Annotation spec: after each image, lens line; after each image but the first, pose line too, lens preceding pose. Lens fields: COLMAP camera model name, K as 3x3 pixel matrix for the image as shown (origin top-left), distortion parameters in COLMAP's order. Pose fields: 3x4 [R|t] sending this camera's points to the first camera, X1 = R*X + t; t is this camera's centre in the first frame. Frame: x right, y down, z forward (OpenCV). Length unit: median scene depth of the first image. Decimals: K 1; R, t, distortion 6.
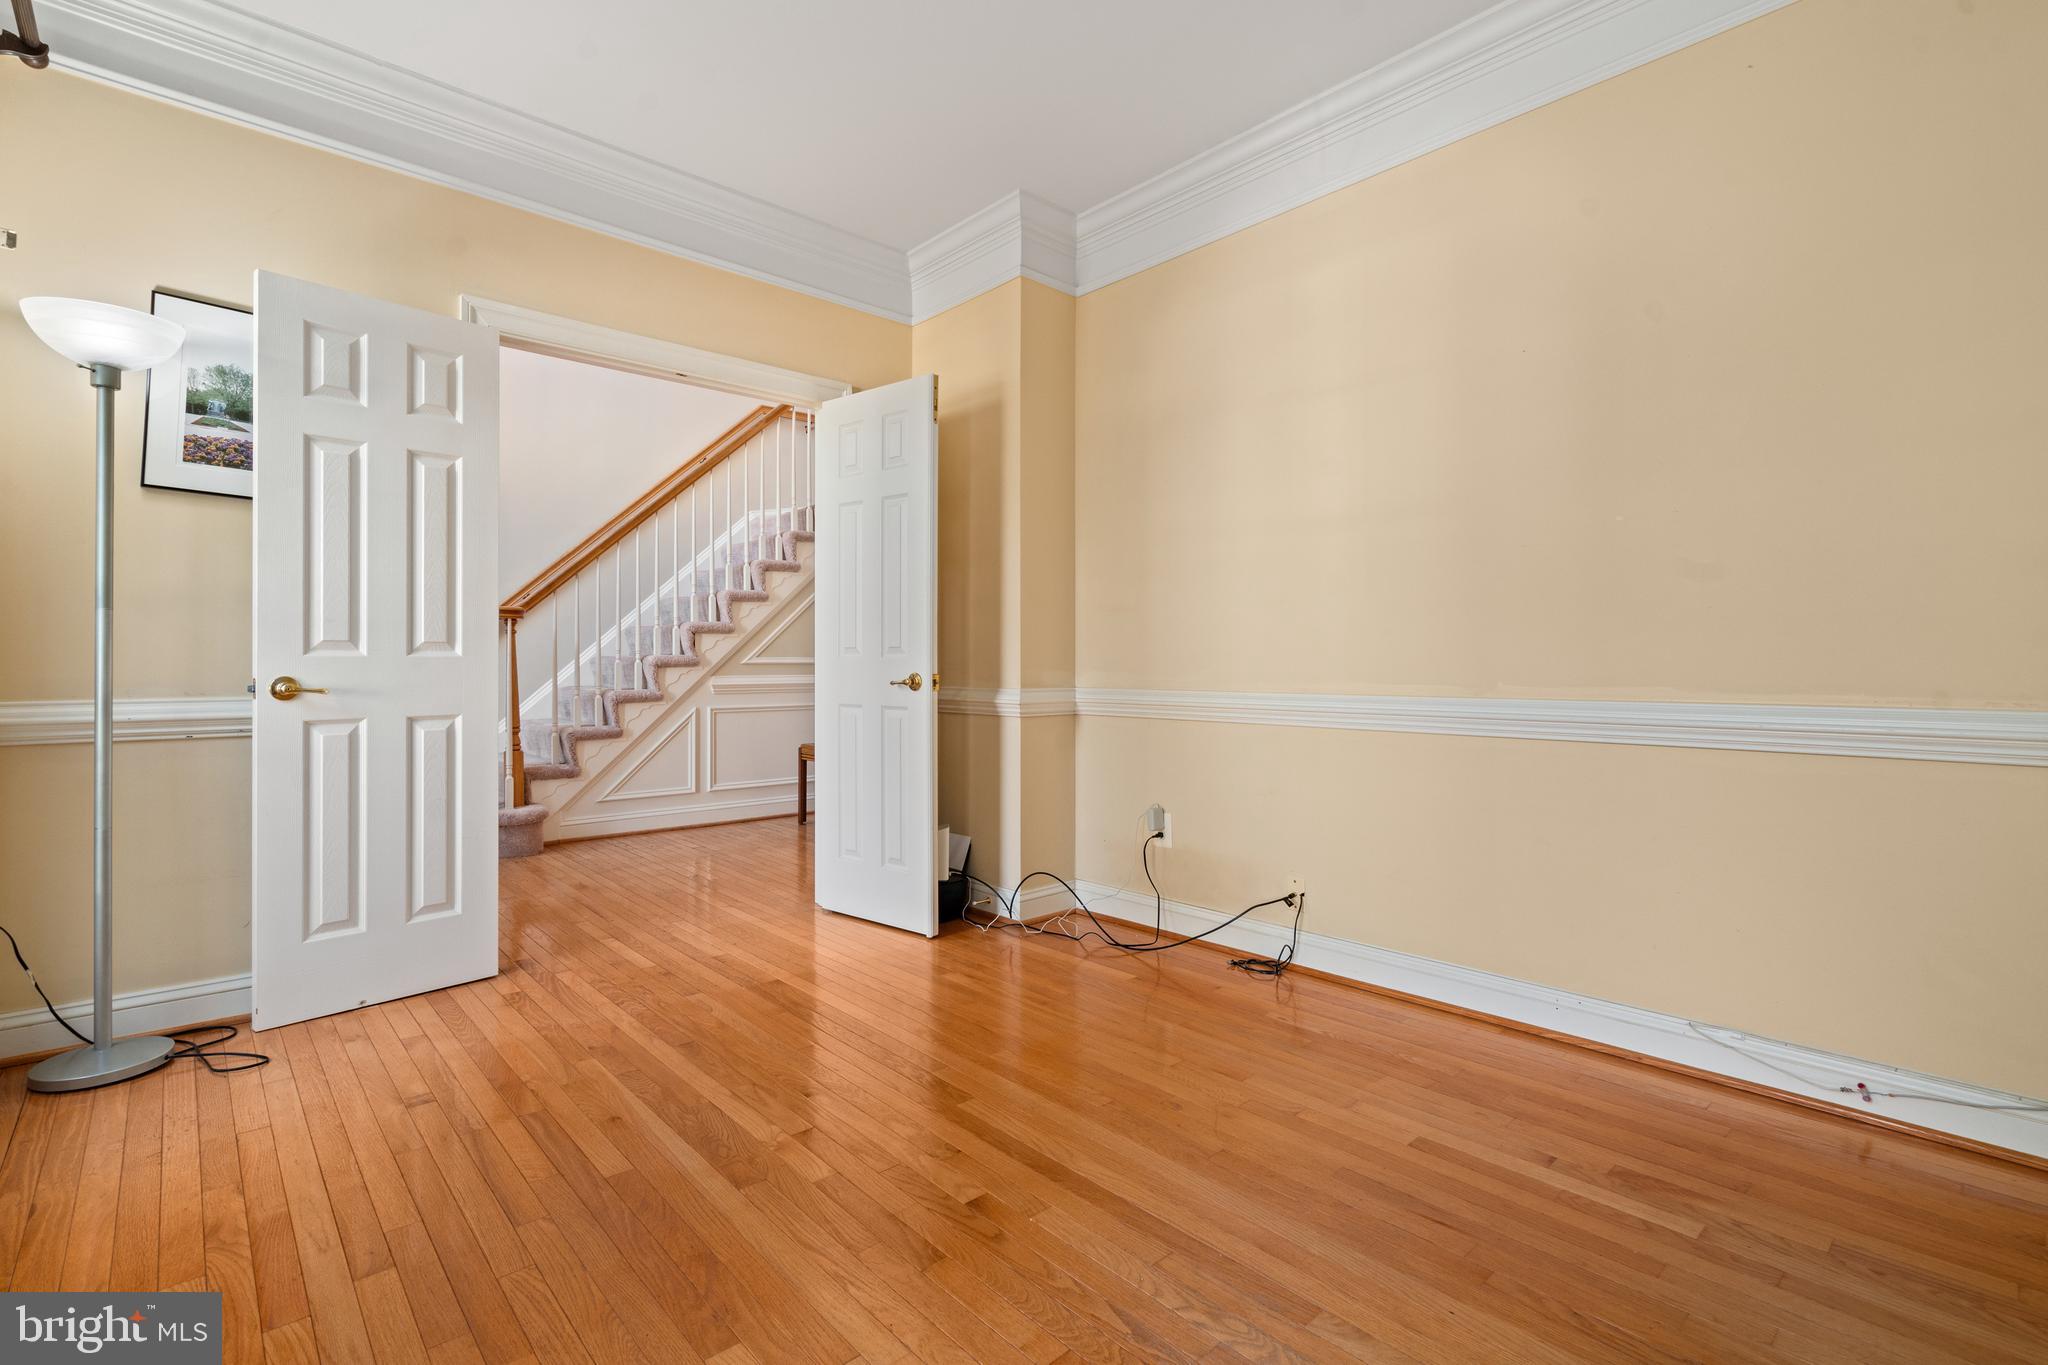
lens RADIAL K [[918.4, 0, 1012.0], [0, 918.4, 677.7], [0, 0, 1]] dist [0.001624, 0.000376]
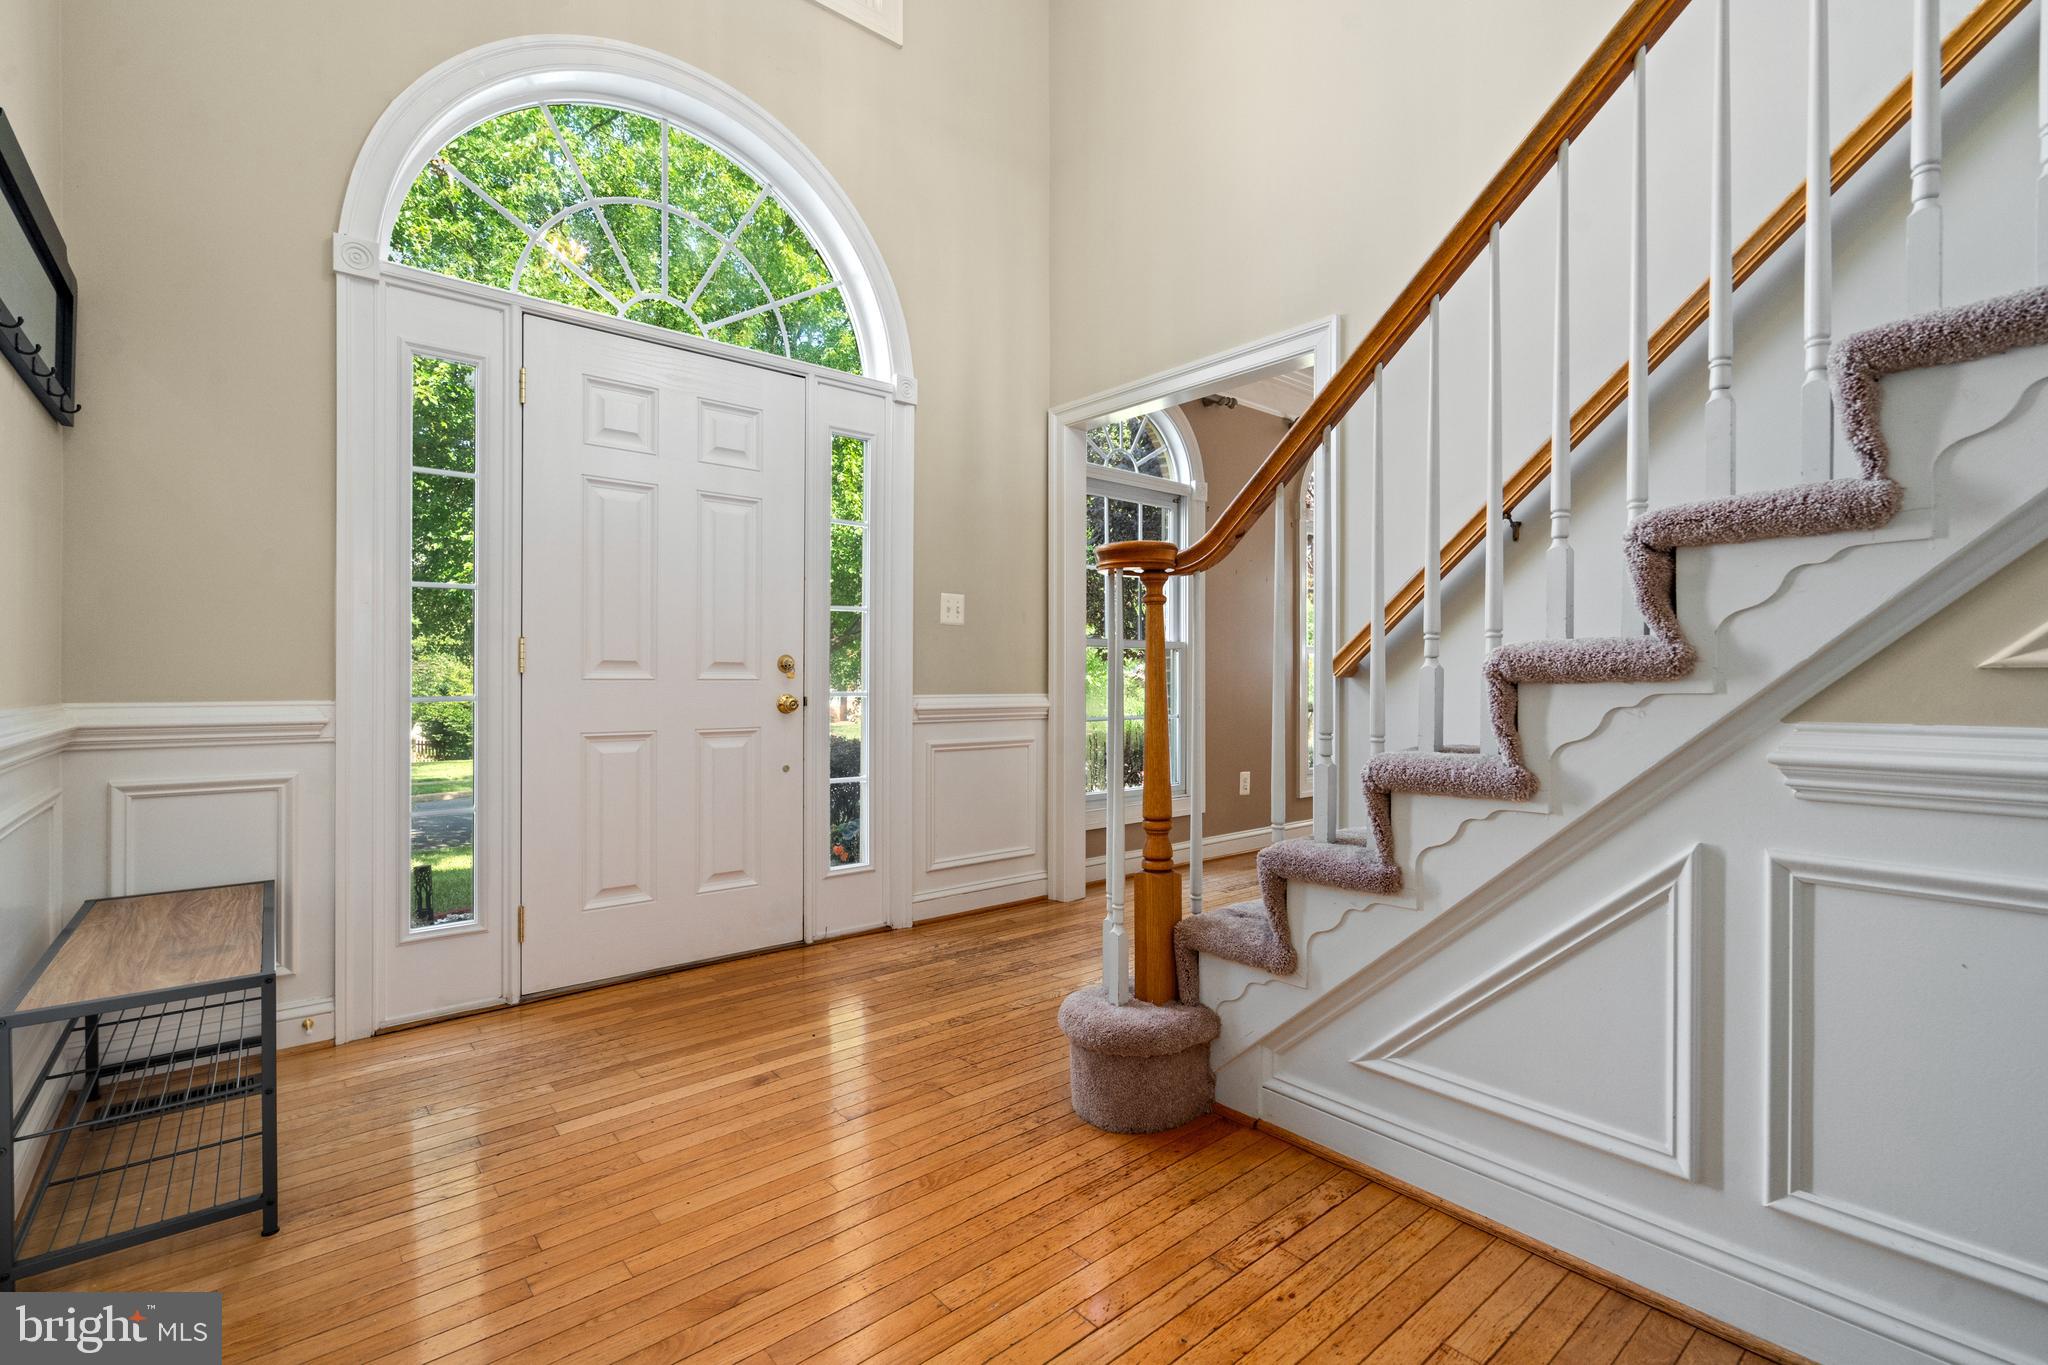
lens RADIAL K [[918.4, 0, 1012.0], [0, 918.4, 677.7], [0, 0, 1]] dist [0.001624, 0.000376]
pose [[-0.043011, 0.000161, -0.999075, -0.090345], [-0.008854, 0.999961, 0.000543, -0.012303], [0.999035, 0.008869, -0.043008, 0.875845]]
